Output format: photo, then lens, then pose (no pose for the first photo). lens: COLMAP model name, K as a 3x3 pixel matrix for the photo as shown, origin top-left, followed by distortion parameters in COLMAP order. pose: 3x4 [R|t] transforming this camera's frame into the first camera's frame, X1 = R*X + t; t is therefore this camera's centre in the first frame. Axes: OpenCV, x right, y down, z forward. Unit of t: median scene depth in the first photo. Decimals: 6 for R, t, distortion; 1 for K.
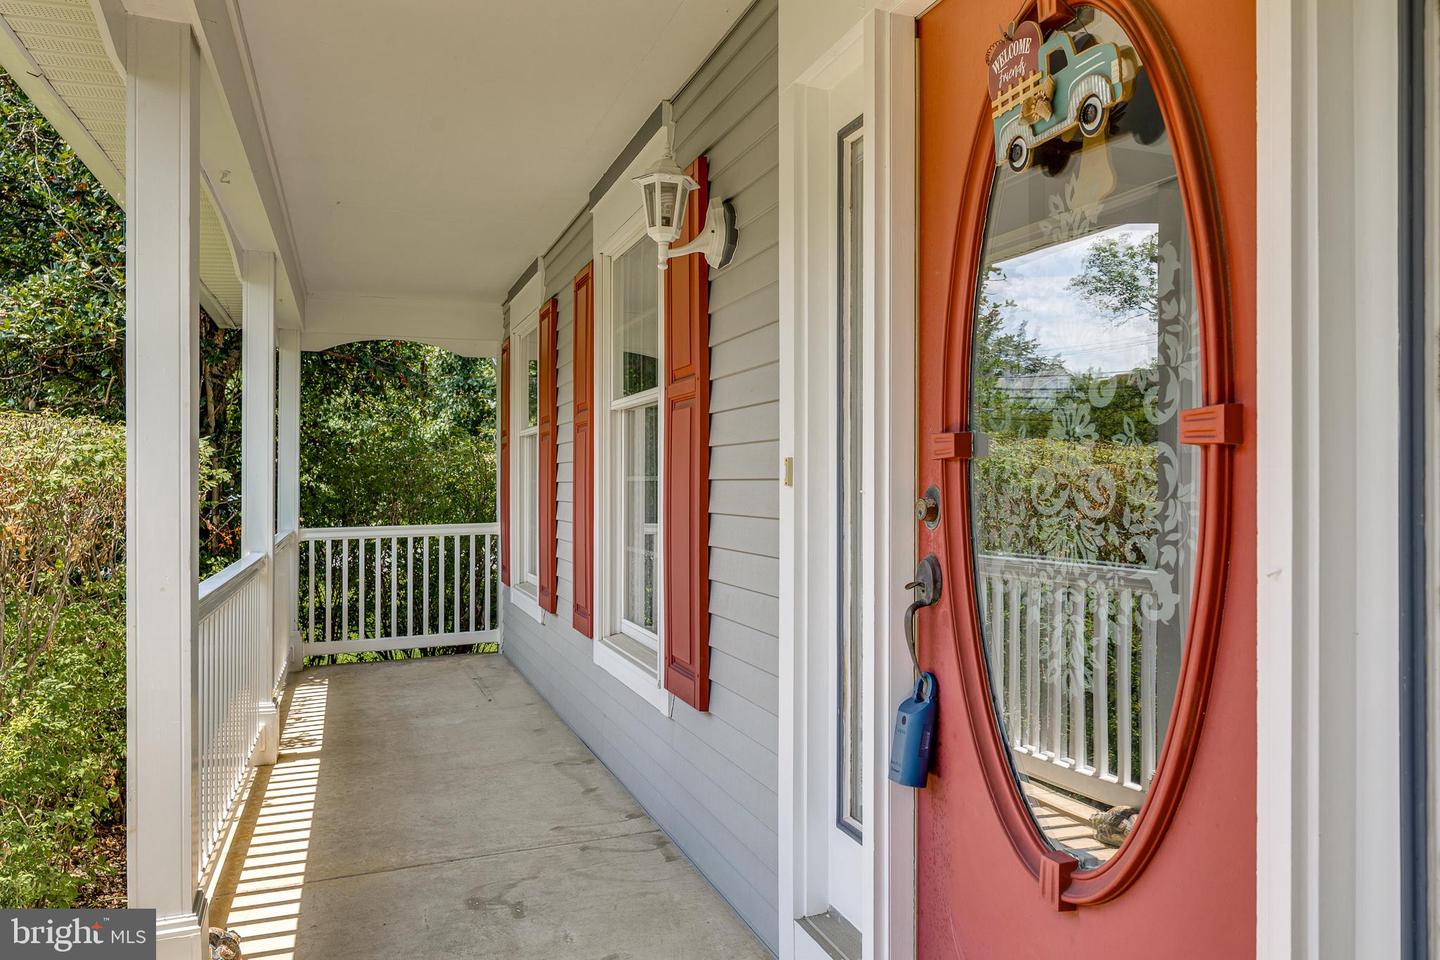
lens RADIAL K [[937.6, 0, 711.5], [0, 937.6, 487.3], [0, 0, 1]] dist [-0.008480, -0.001697]
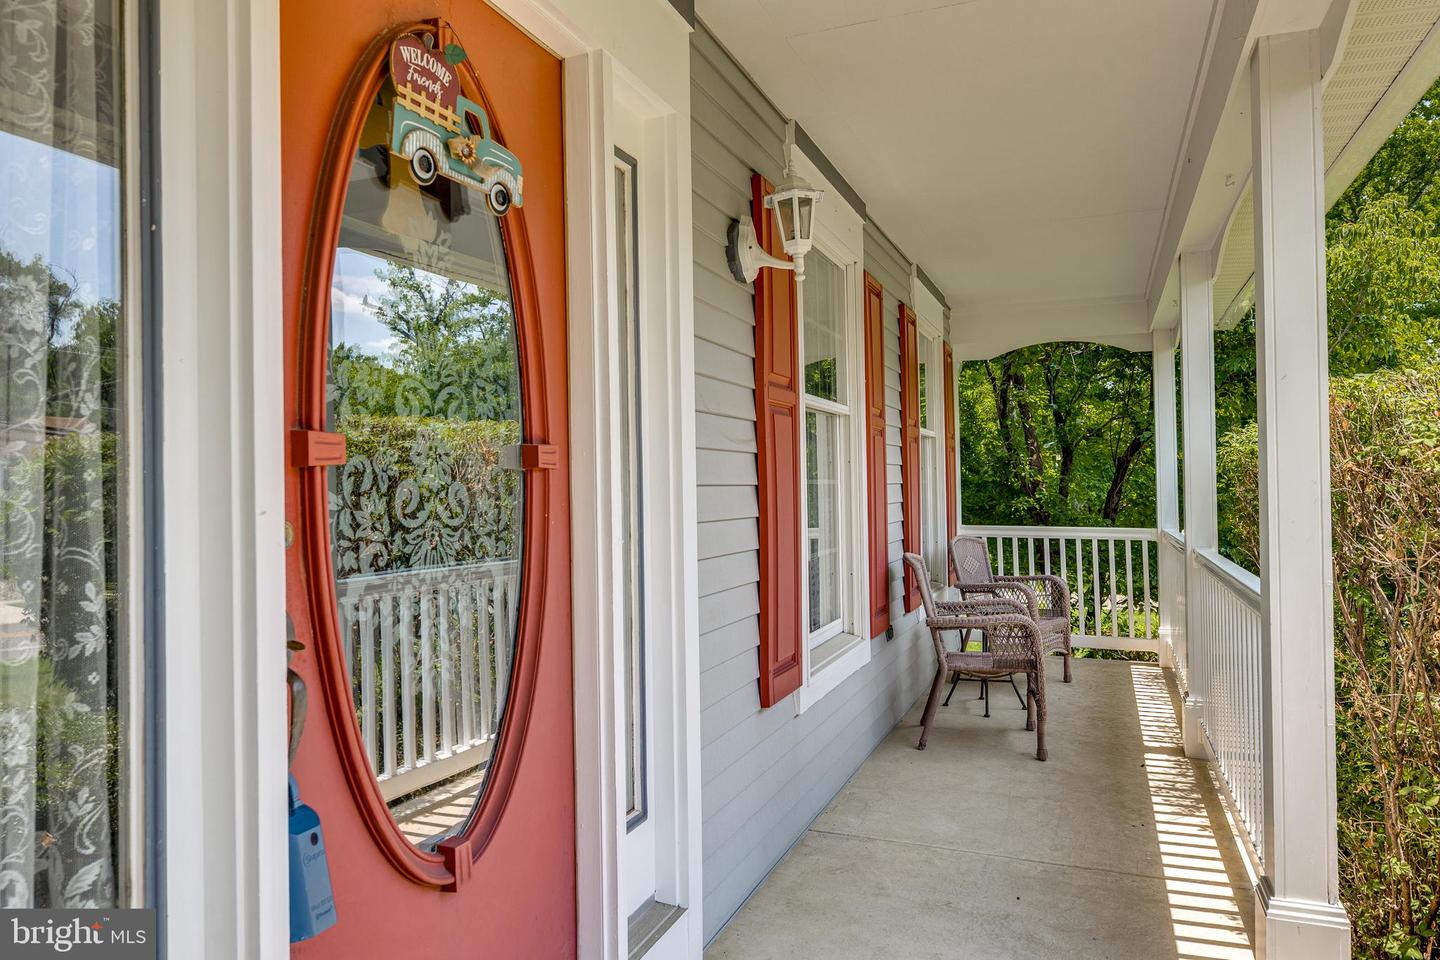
lens RADIAL K [[937.6, 0, 711.1], [0, 937.6, 475.0], [0, 0, 1]] dist [-0.008480, -0.001697]
pose [[-0.732319, 0.019187, 0.680692, -0.586781], [0.014936, 0.999815, -0.012113, -0.010864], [-0.680798, 0.001296, -0.732470, 1.574286]]
